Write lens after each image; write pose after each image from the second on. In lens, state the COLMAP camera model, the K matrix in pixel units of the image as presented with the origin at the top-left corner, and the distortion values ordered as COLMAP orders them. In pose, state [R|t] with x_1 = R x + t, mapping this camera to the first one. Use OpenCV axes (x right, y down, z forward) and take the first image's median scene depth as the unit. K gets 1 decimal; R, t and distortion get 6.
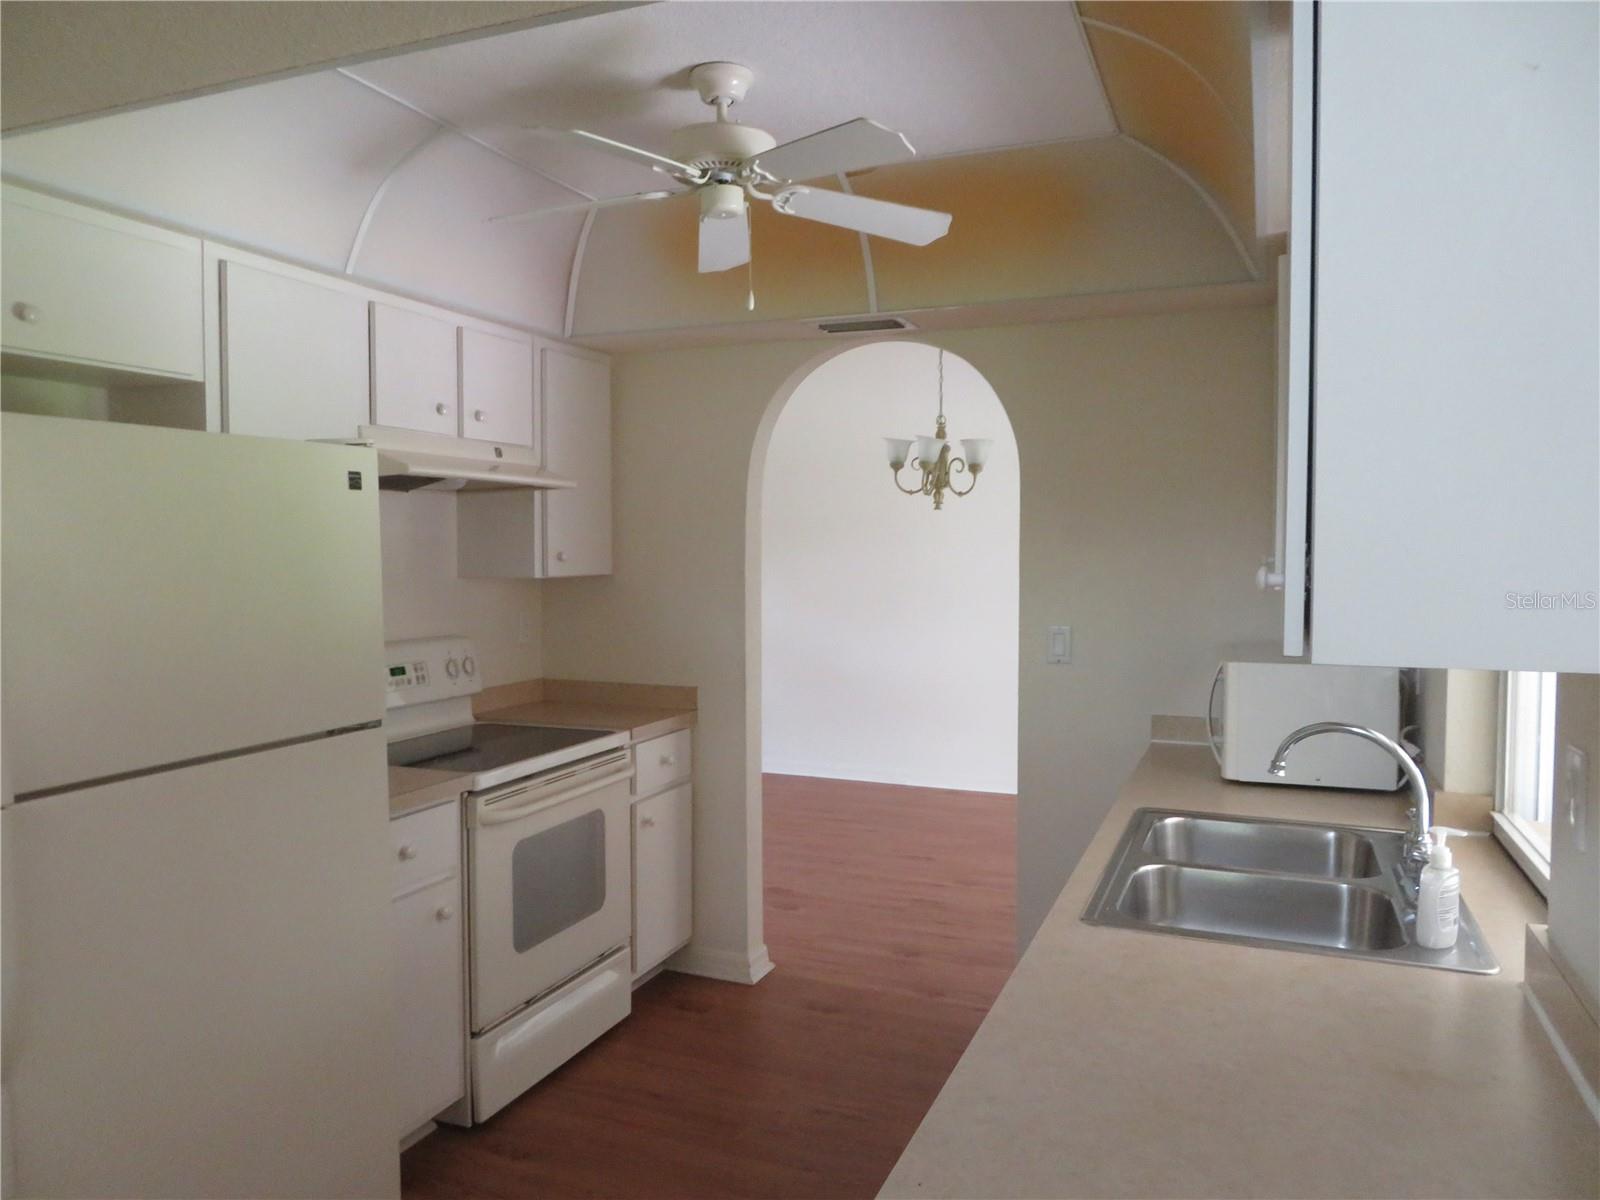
lens RADIAL K [[1144.5, 0, 798.3], [0, 1144.5, 598.2], [0, 0, 1]] dist [-0.011035, 0.002534]
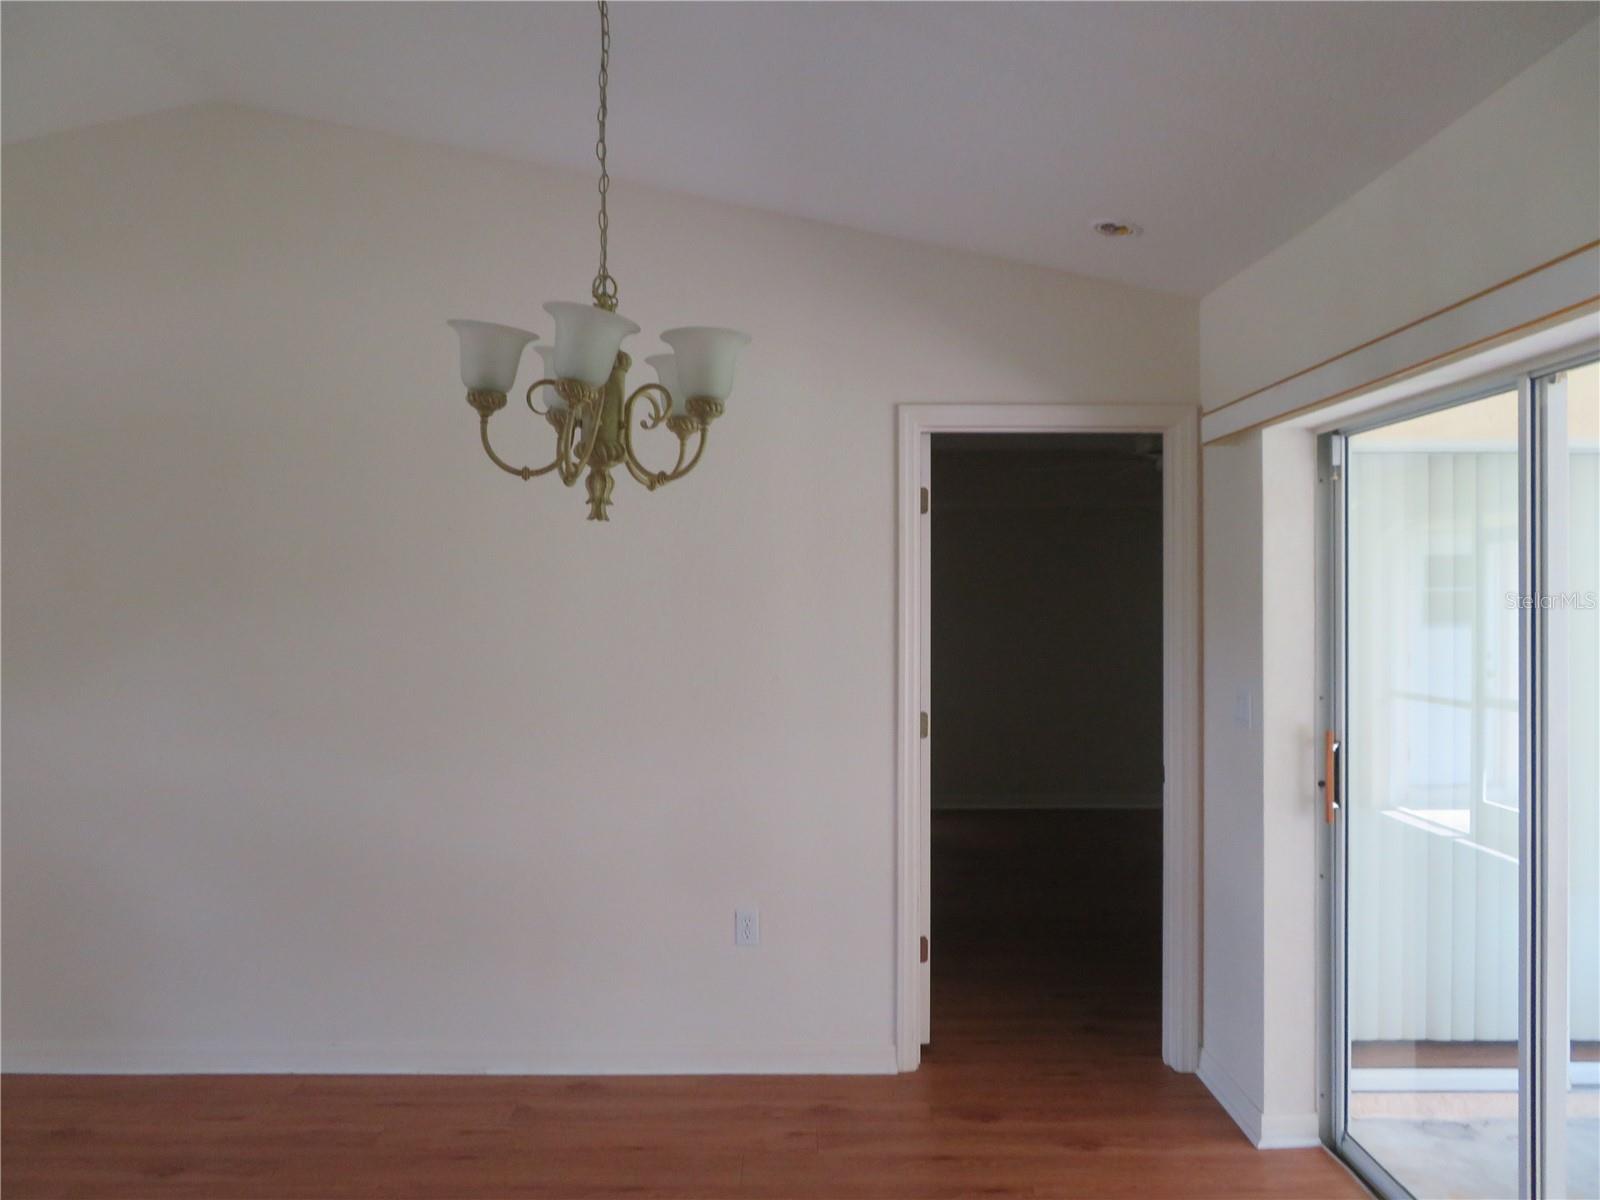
lens RADIAL K [[1144.5, 0, 801.3], [0, 1144.5, 601.3], [0, 0, 1]] dist [-0.011035, 0.002534]
pose [[0.930428, -0.007072, 0.366405, 0.044720], [0.023834, 0.998865, -0.041244, -0.032837], [-0.365698, 0.047107, 0.929541, 0.621268]]
